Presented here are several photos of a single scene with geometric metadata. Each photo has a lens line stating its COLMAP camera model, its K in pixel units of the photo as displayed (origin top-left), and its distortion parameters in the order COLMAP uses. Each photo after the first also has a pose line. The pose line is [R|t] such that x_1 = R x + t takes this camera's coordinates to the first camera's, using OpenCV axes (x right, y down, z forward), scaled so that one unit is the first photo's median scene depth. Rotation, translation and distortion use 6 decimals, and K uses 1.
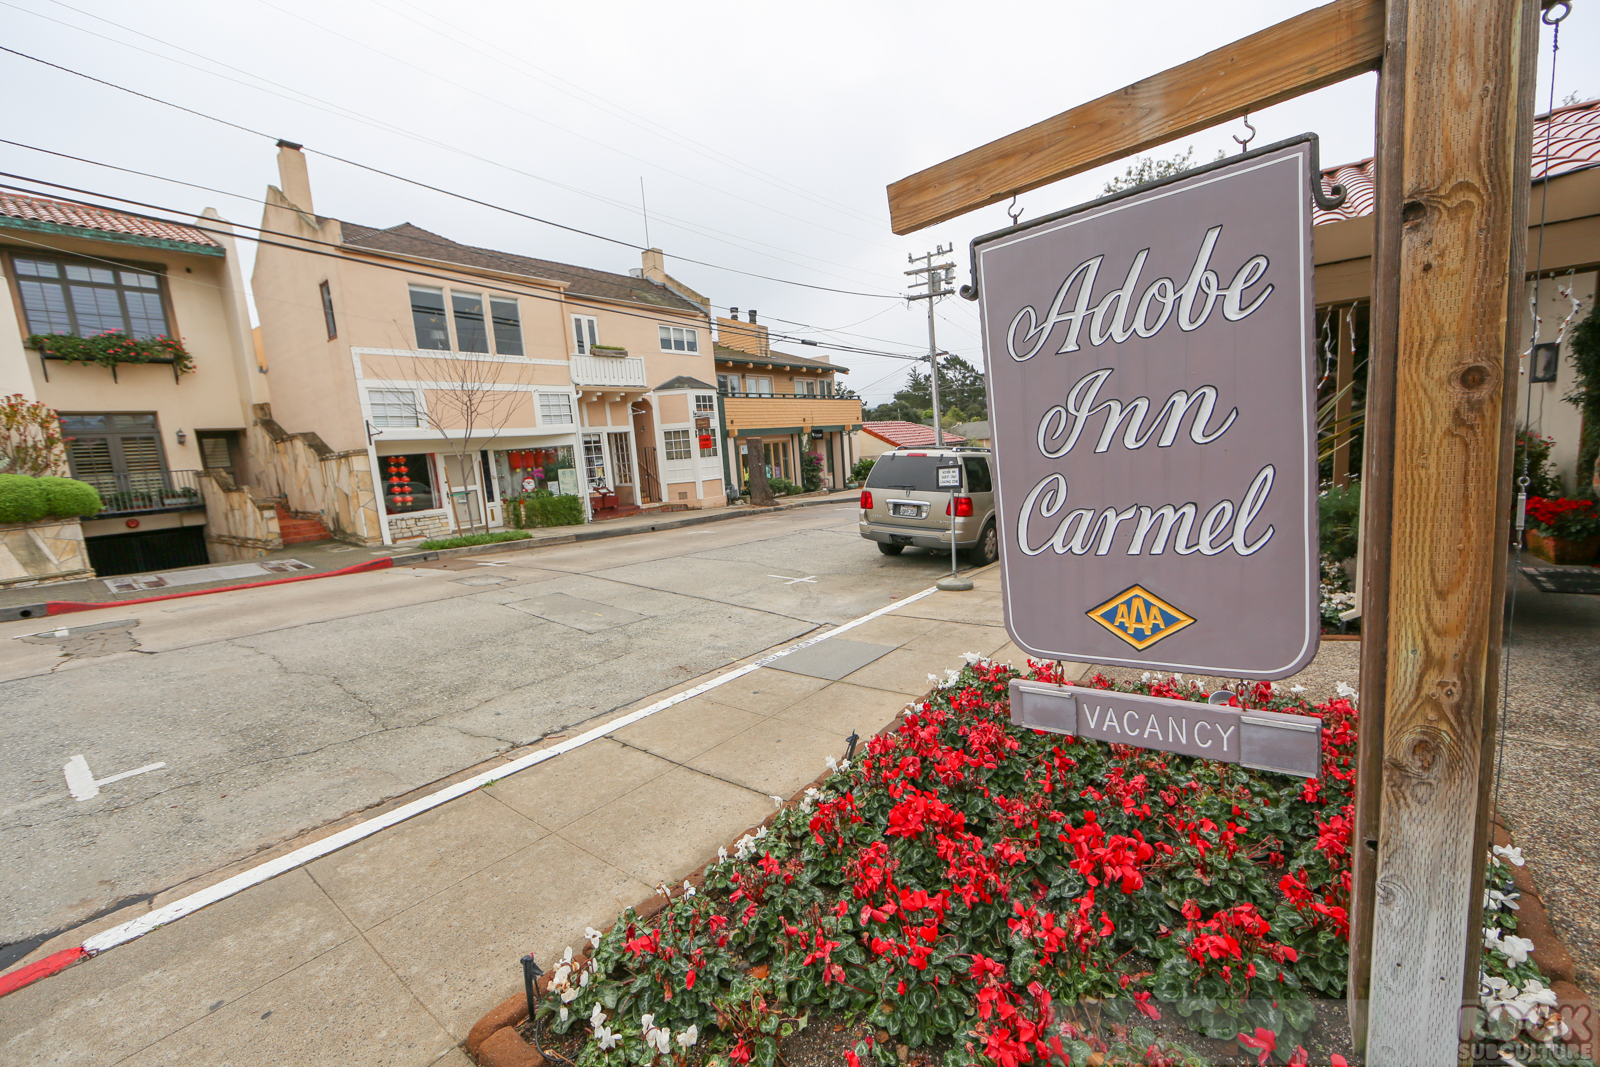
lens RADIAL K [[630.1, 0, 805.7], [0, 630.1, 535.1], [0, 0, 1]] dist [-0.015858, 0.003796]
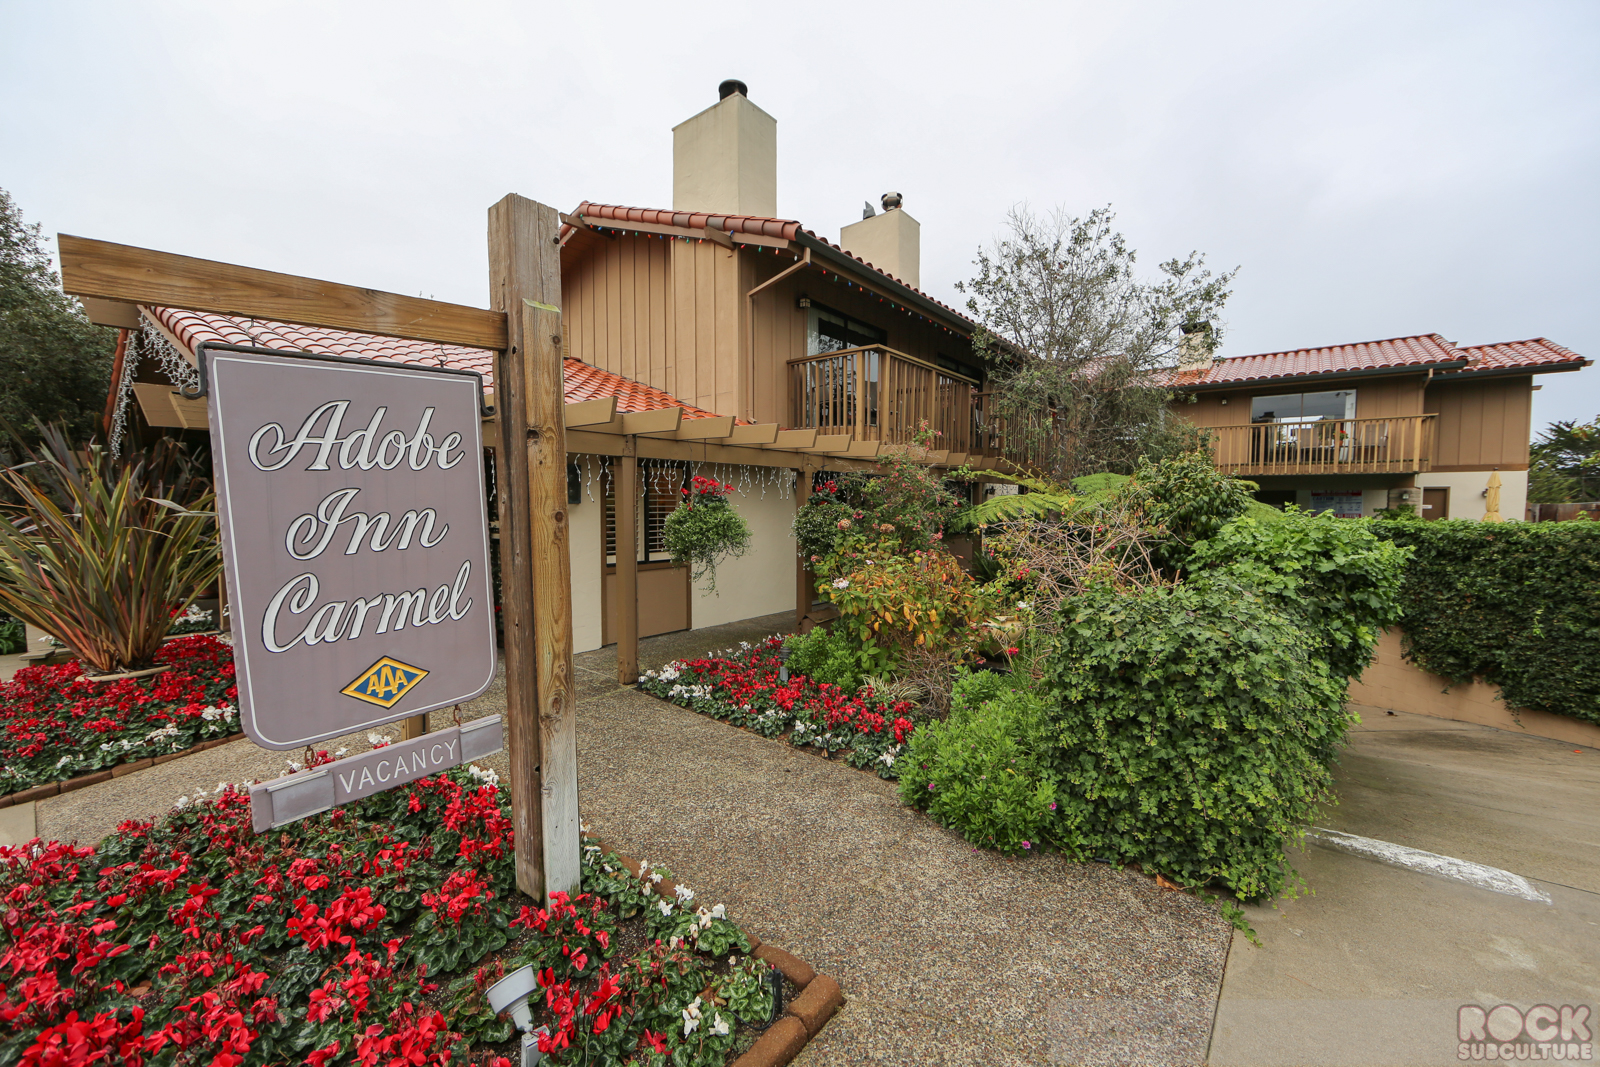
lens RADIAL K [[630.1, 0, 805.7], [0, 630.1, 535.1], [0, 0, 1]] dist [-0.015858, 0.003796]
pose [[0.023499, 0.022535, 0.999470, -0.552761], [0.141497, 0.989607, -0.025640, -0.008497], [-0.989660, 0.142024, 0.020066, 0.066195]]
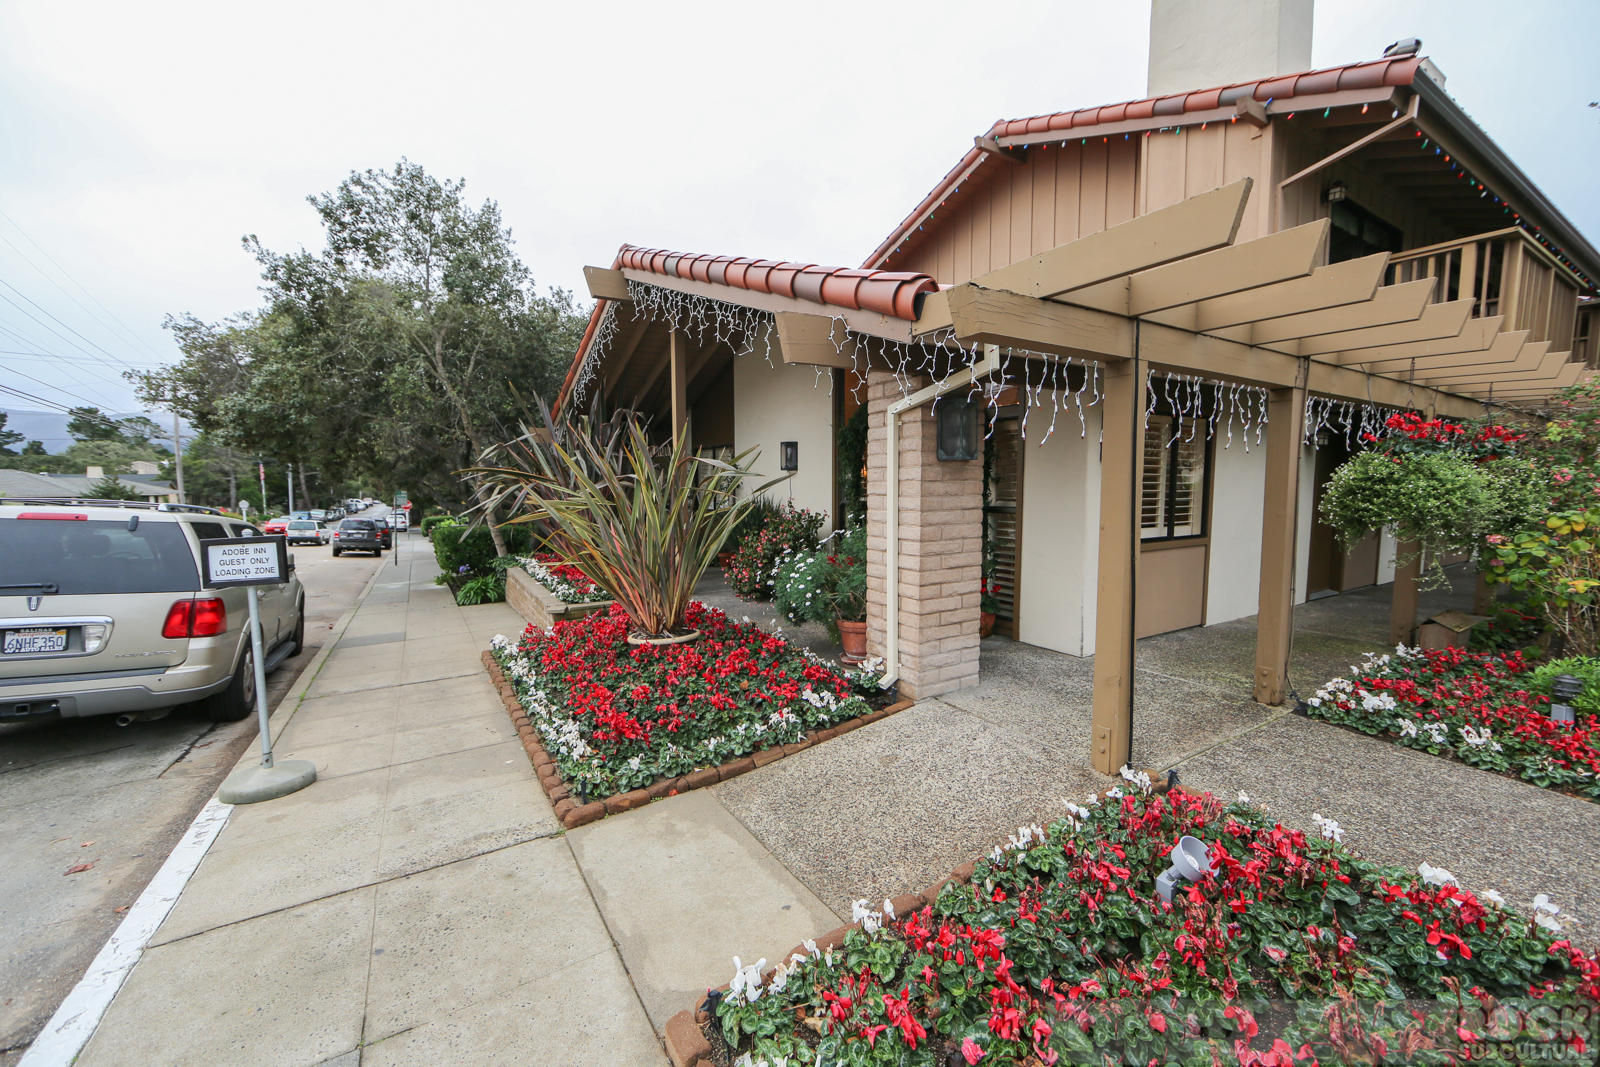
lens RADIAL K [[630.1, 0, 805.7], [0, 630.1, 535.1], [0, 0, 1]] dist [-0.015858, 0.003796]
pose [[0.361808, -0.007869, 0.932219, -0.214993], [0.112333, 0.993046, -0.035215, -0.165406], [-0.925460, 0.117460, 0.360176, 1.481678]]
